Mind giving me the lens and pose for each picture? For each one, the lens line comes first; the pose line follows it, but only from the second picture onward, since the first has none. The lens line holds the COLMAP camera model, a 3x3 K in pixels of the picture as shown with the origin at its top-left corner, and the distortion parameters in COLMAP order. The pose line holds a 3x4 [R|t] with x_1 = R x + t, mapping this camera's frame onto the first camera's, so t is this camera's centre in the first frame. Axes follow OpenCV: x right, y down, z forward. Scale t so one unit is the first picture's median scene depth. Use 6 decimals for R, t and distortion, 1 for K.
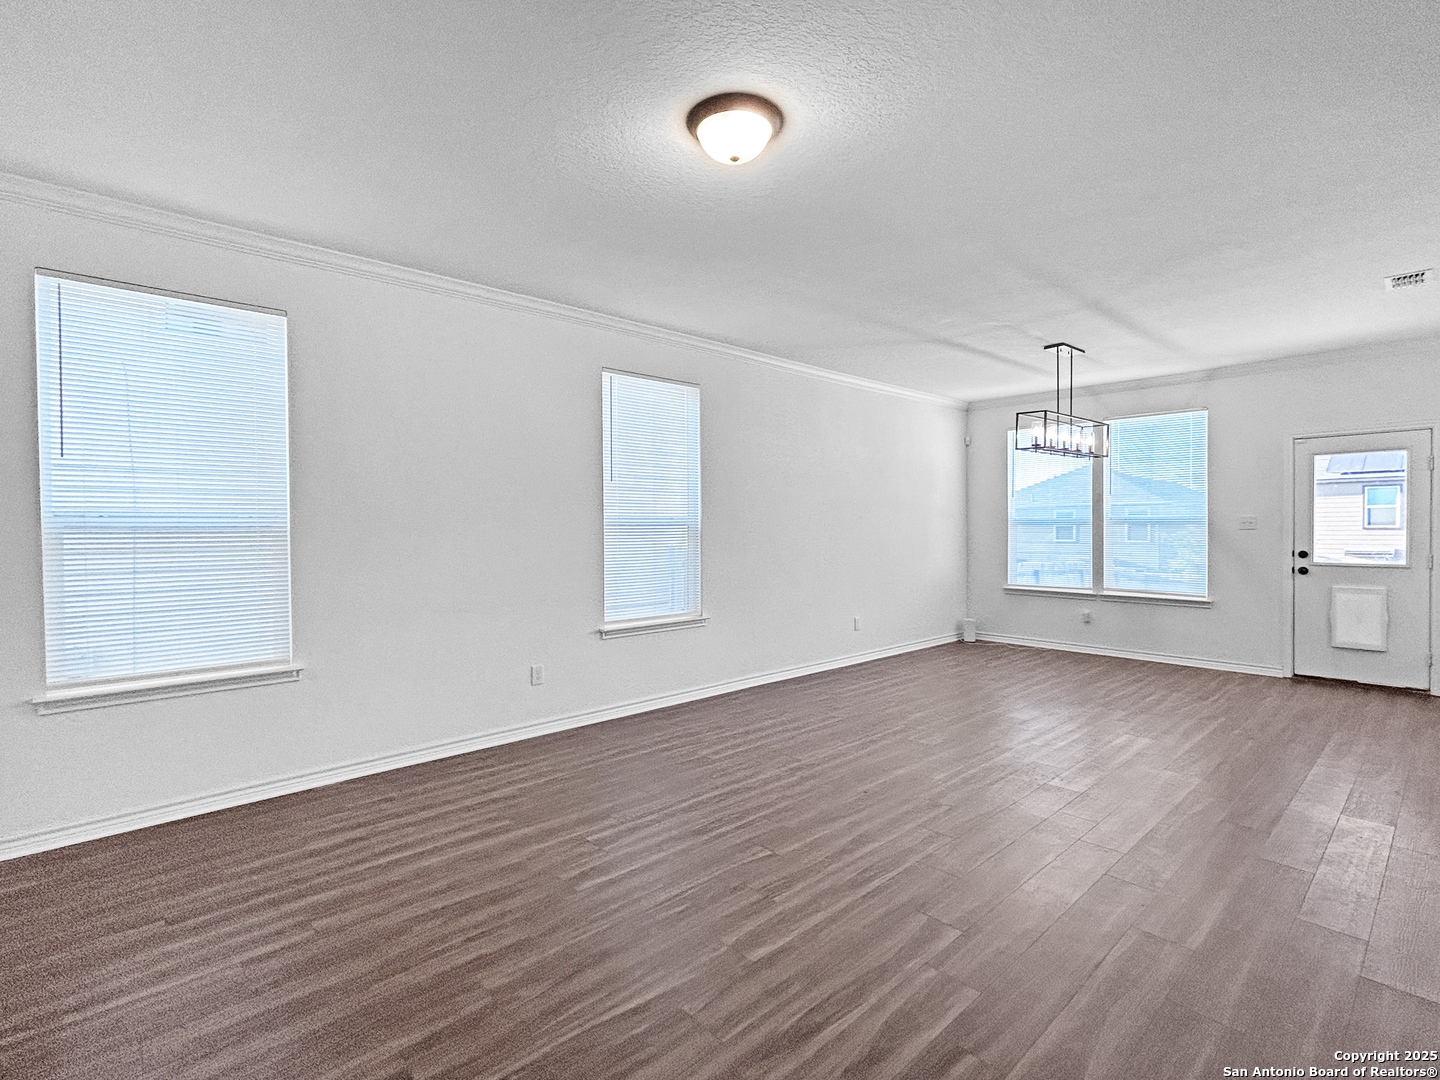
lens RADIAL K [[685.8, 0, 720.0], [0, 685.8, 540.0], [0, 0, 1]] dist [0.001521, 0.000802]
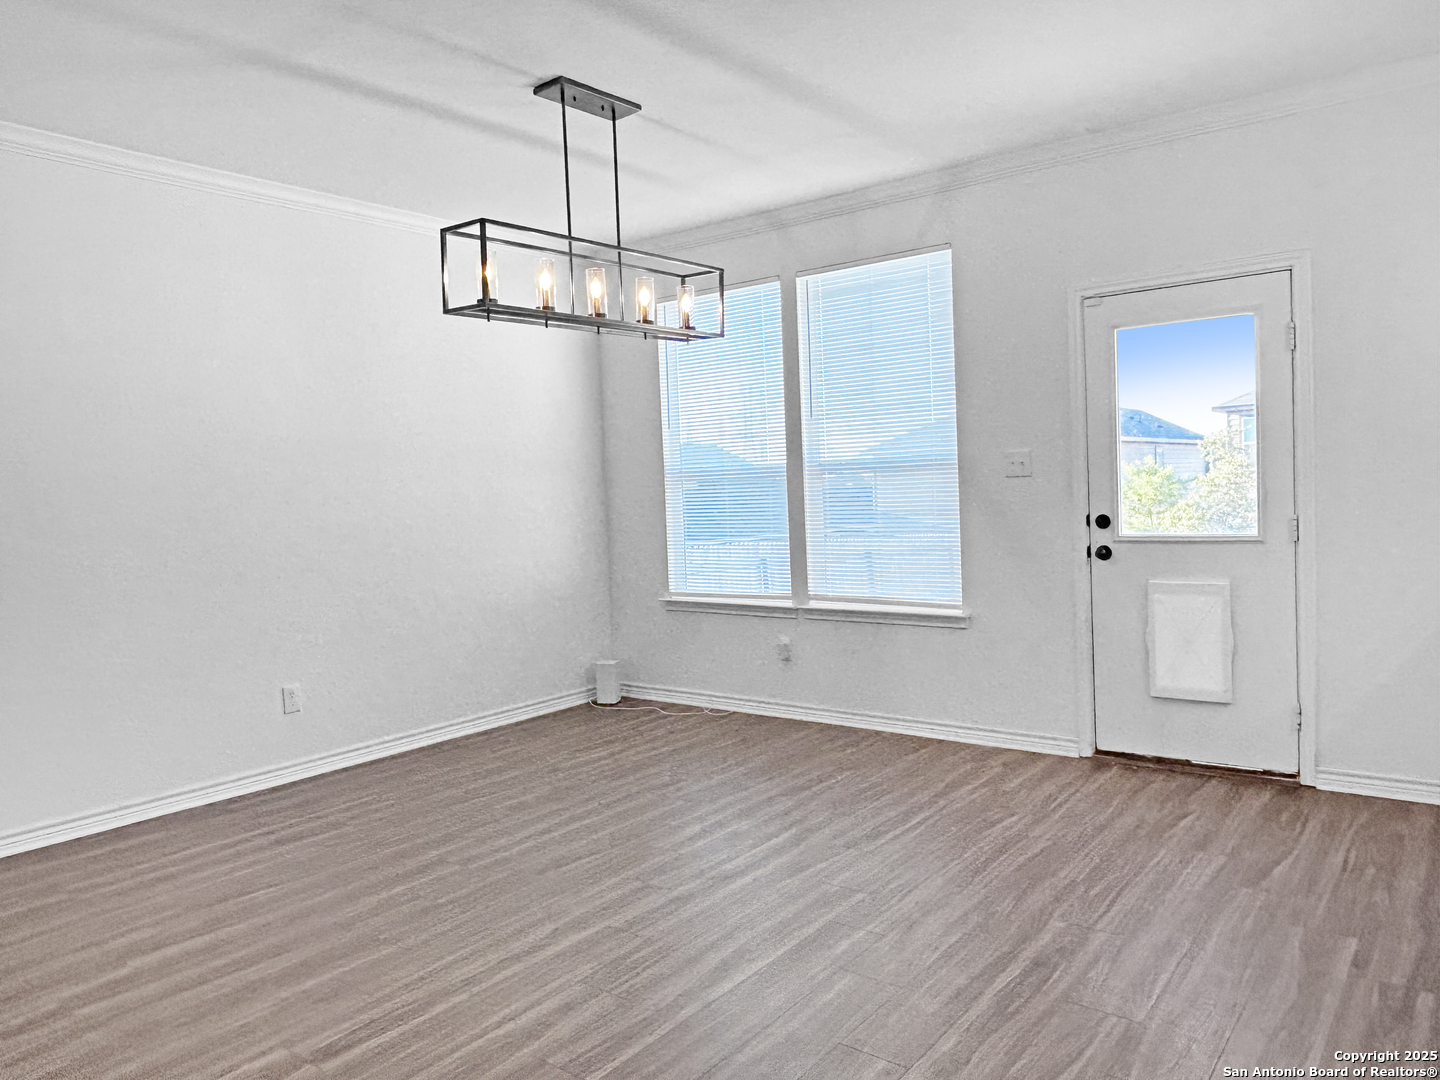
lens RADIAL K [[1018.6, 0, 720.0], [0, 1018.6, 540.0], [0, 0, 1]] dist [0.001628, -0.000435]
pose [[0.986522, -0.041049, 0.158395, 0.433500], [0.036380, 0.998817, 0.032265, -0.000468], [-0.159532, -0.026068, 0.986849, 0.279732]]
